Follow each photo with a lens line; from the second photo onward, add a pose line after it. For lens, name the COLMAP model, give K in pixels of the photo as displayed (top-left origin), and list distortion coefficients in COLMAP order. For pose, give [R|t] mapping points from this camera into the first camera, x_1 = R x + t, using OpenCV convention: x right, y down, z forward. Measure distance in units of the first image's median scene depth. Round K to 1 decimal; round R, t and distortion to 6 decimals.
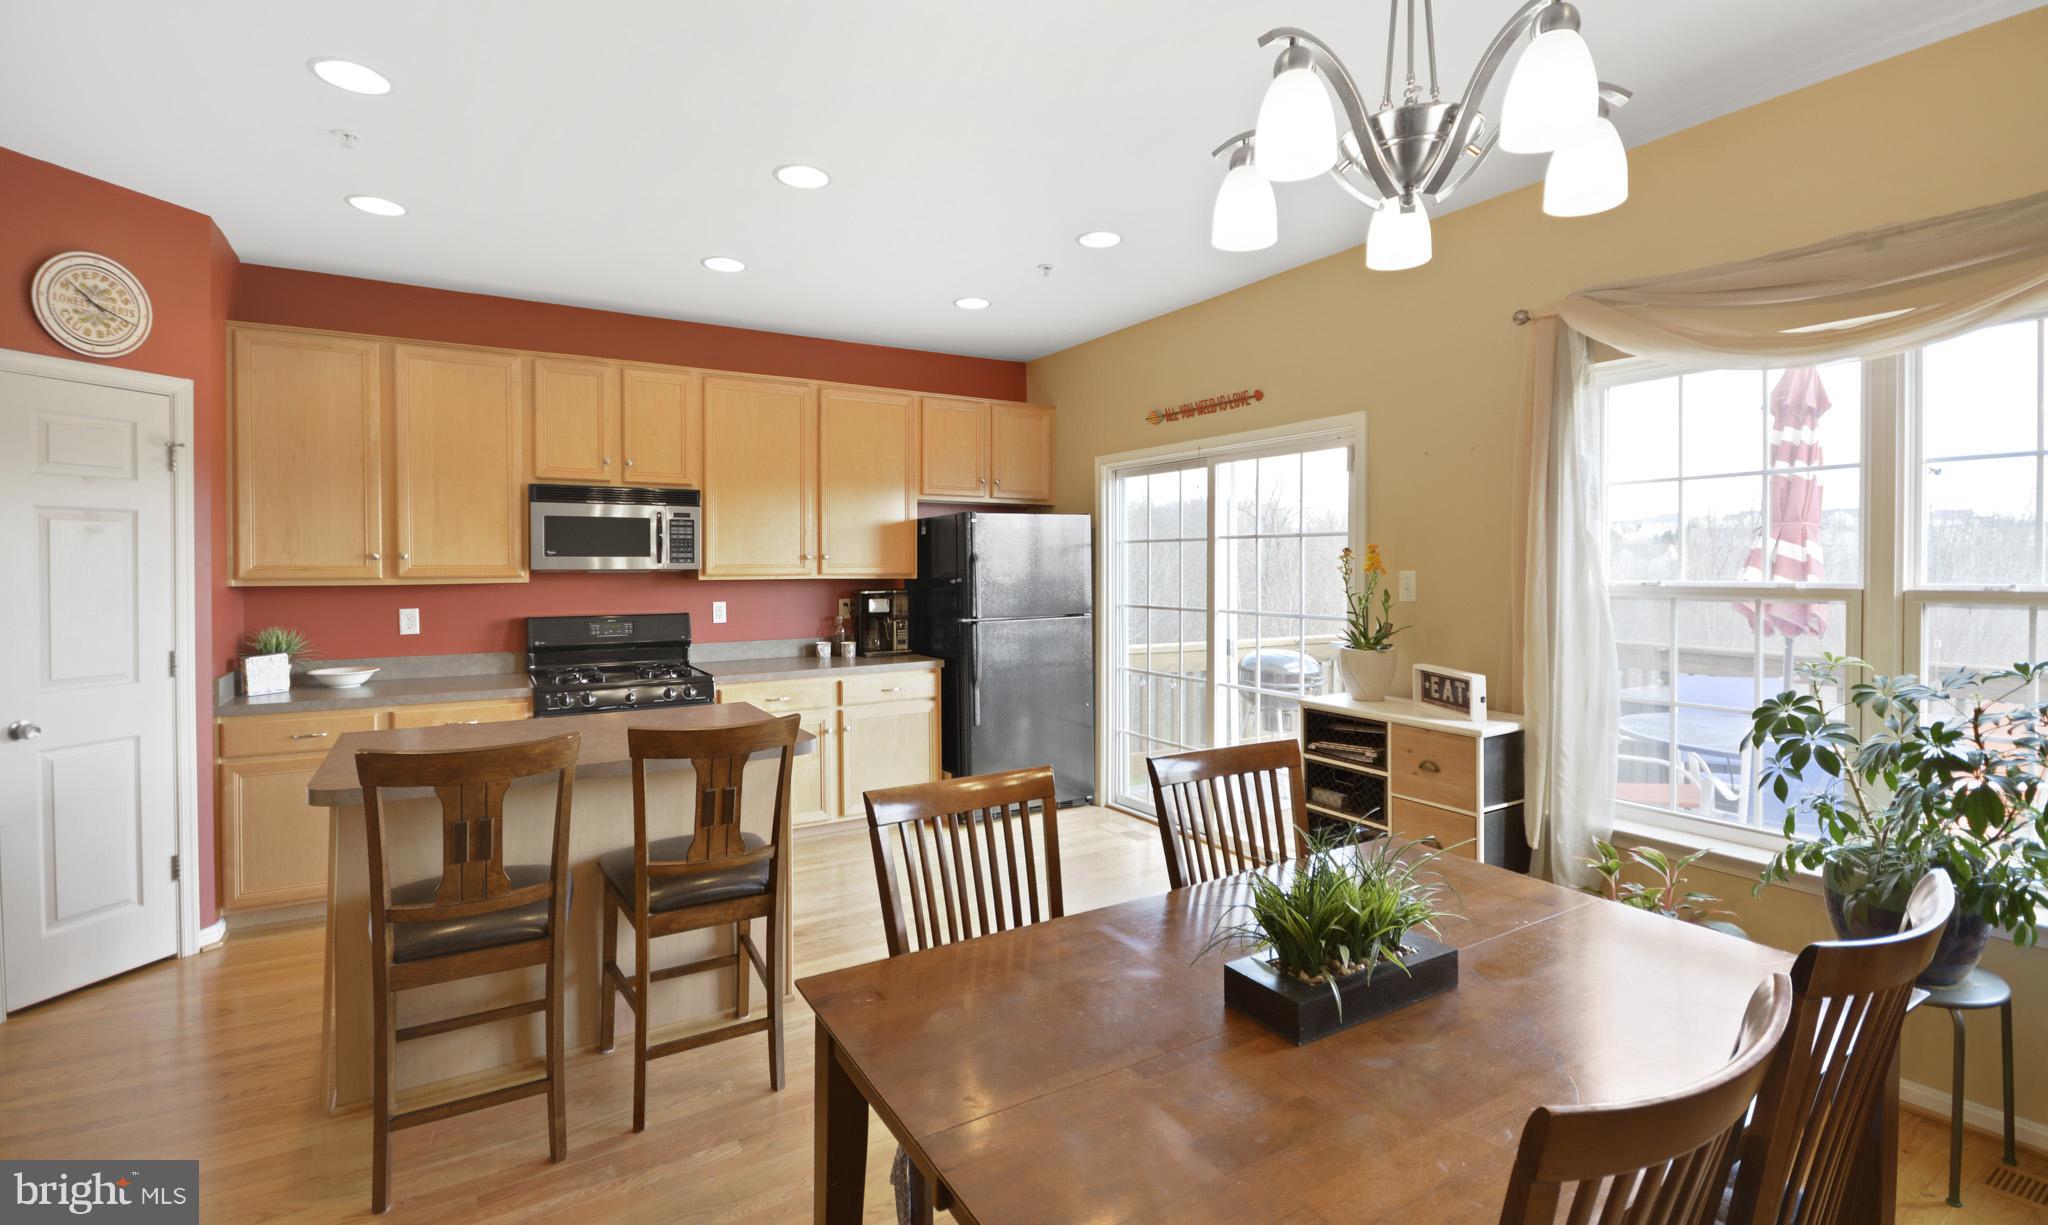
lens RADIAL K [[932.5, 0, 1037.7], [0, 932.5, 581.5], [0, 0, 1]] dist [-0.000330, -0.005487]
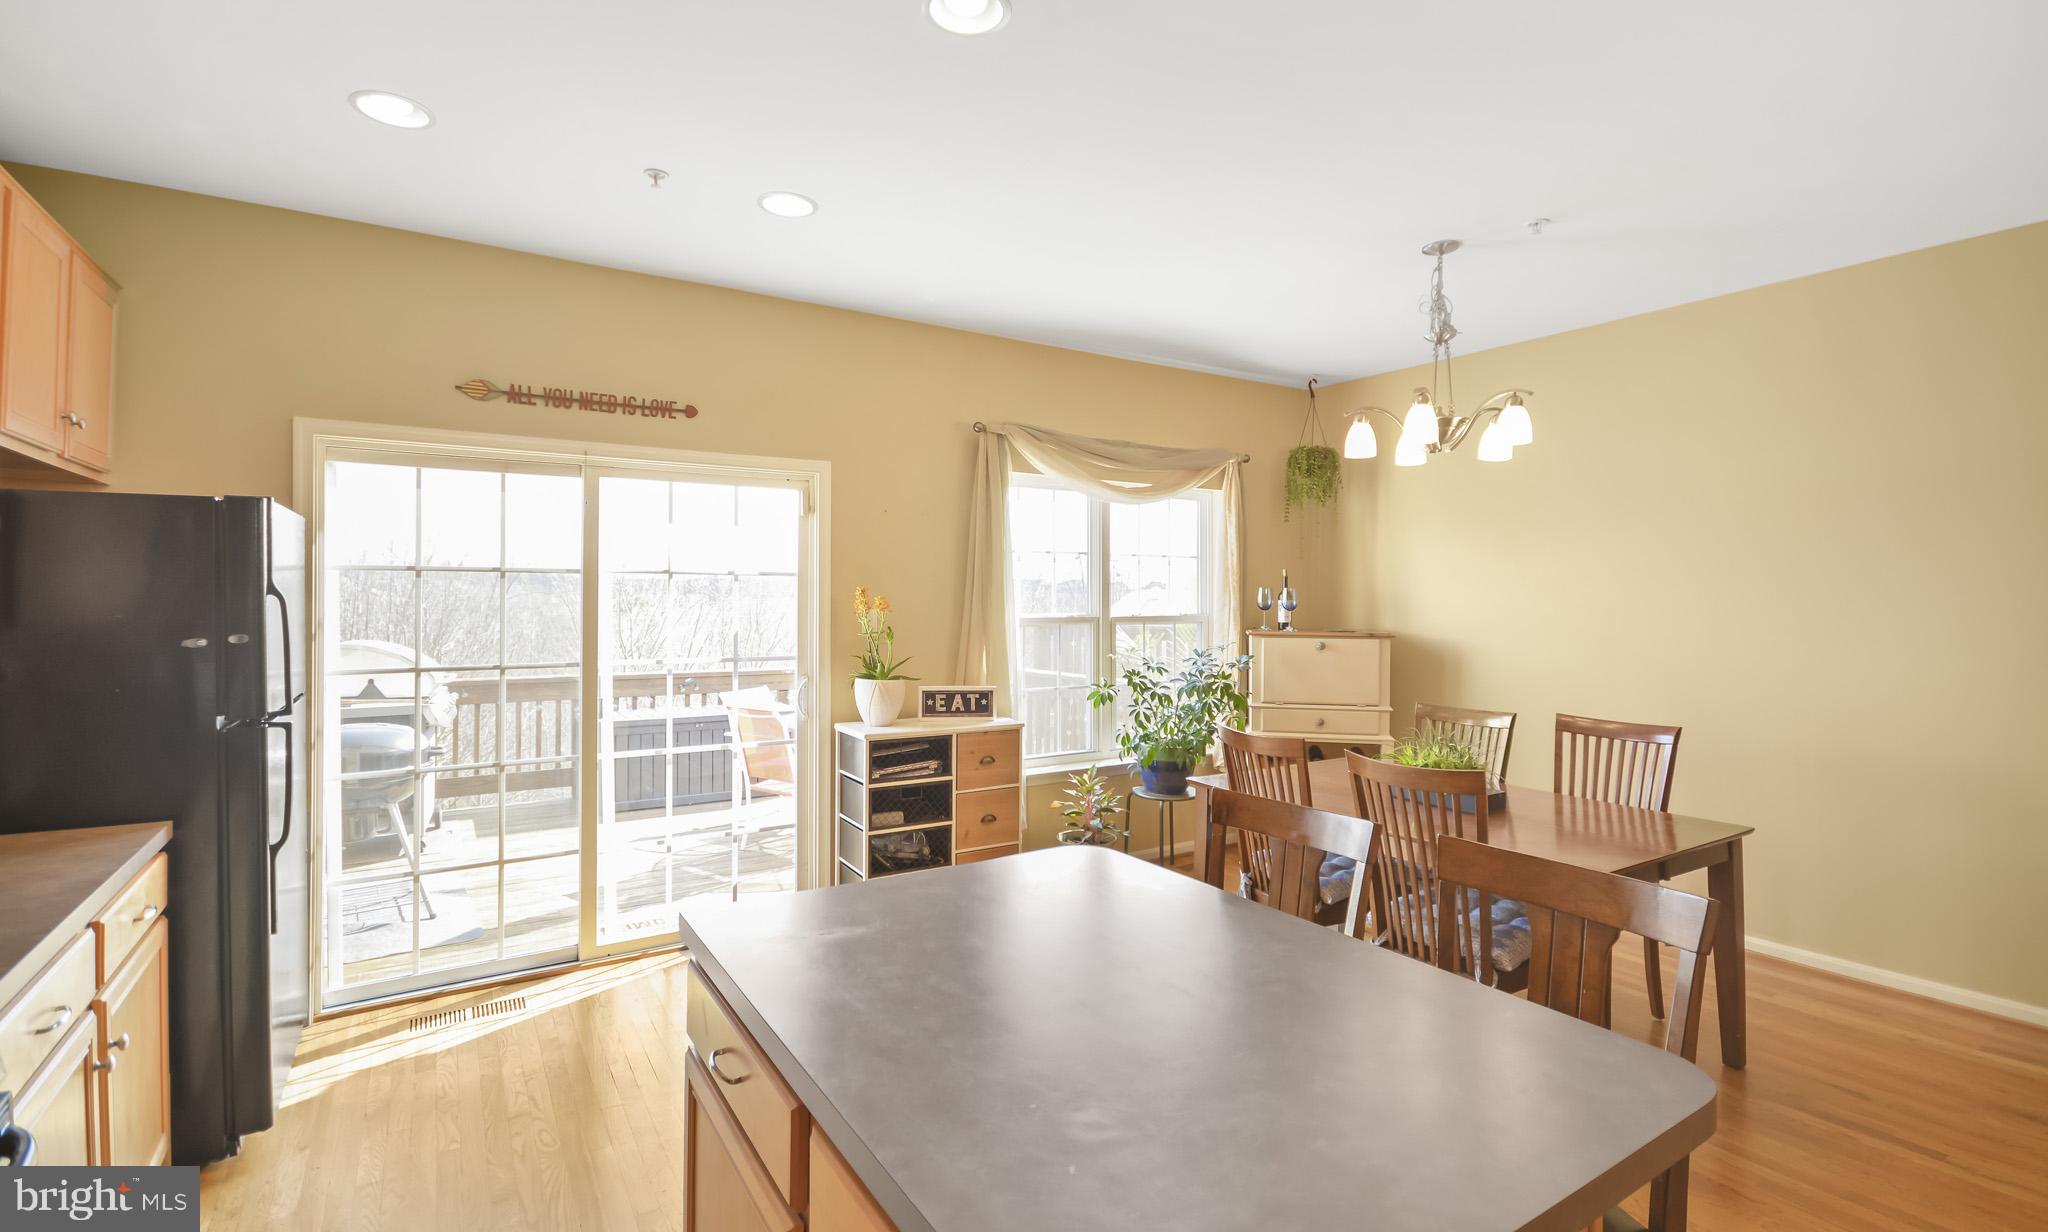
lens RADIAL K [[927.7, 0, 985.0], [0, 927.7, 601.5], [0, 0, 1]] dist [0.000722, -0.000036]
pose [[0.002260, -0.000119, 0.999997, -0.638235], [0.016937, 0.999857, 0.000081, -0.016677], [-0.999854, 0.016936, 0.002262, 0.728003]]
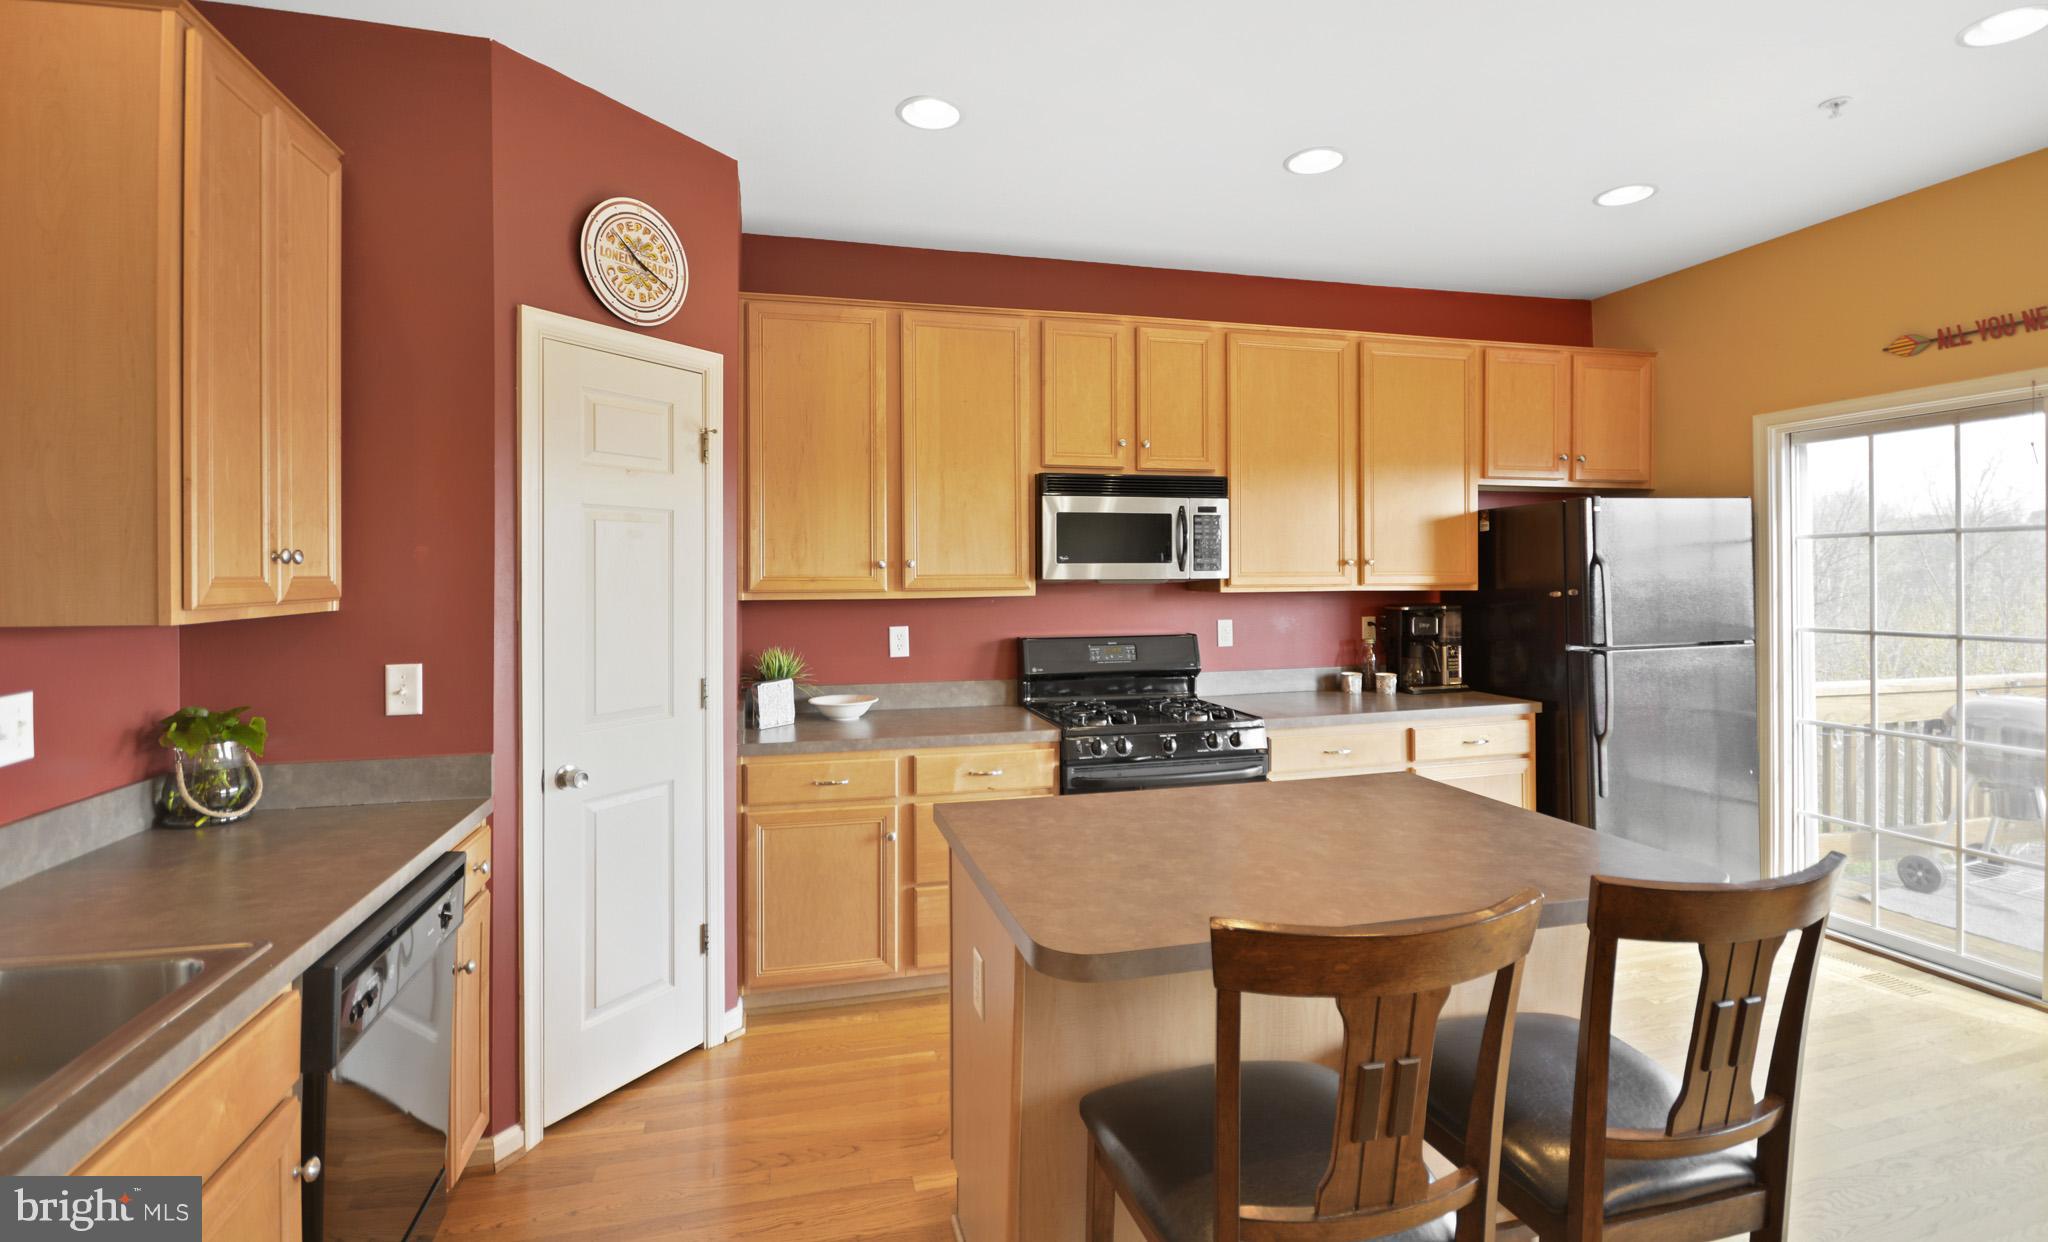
lens RADIAL K [[927.8, 0, 1017.0], [0, 927.8, 579.9], [0, 0, 1]] dist [-0.009085, -0.000919]
pose [[0.953845, -0.003451, -0.300280, -0.322979], [-0.000135, 0.999929, -0.011920, -0.003163], [0.300300, 0.011410, 0.953777, 0.227384]]
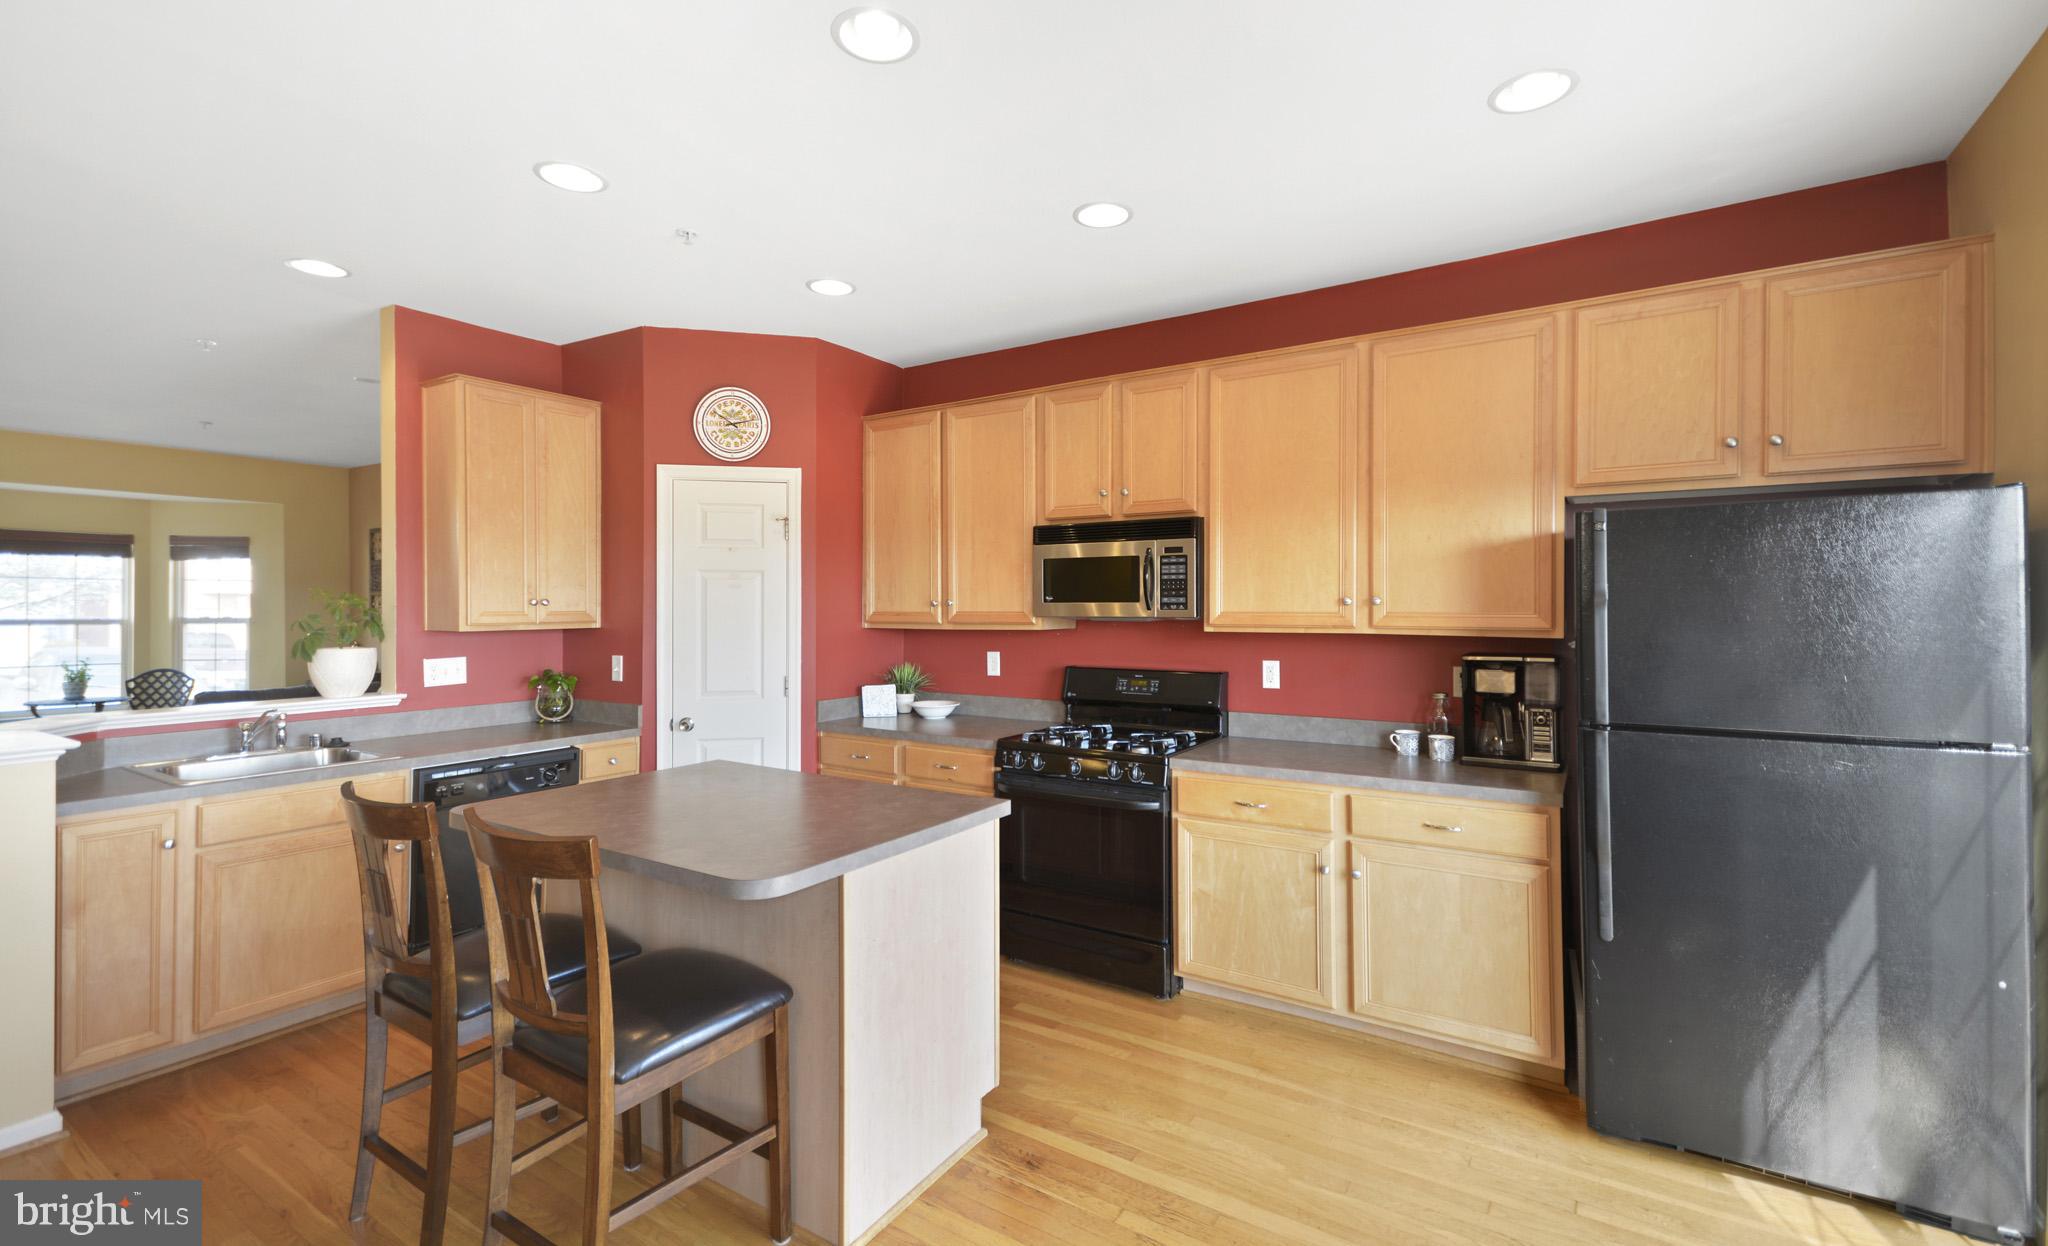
lens RADIAL K [[876.3, 0, 1020.5], [0, 876.3, 603.7], [0, 0, 1]] dist [0.003651, 0.000229]
pose [[0.433627, -0.001353, -0.901092, 0.257266], [-0.017125, 0.999806, -0.009742, -0.016919], [0.900930, 0.019656, 0.433519, 0.596273]]
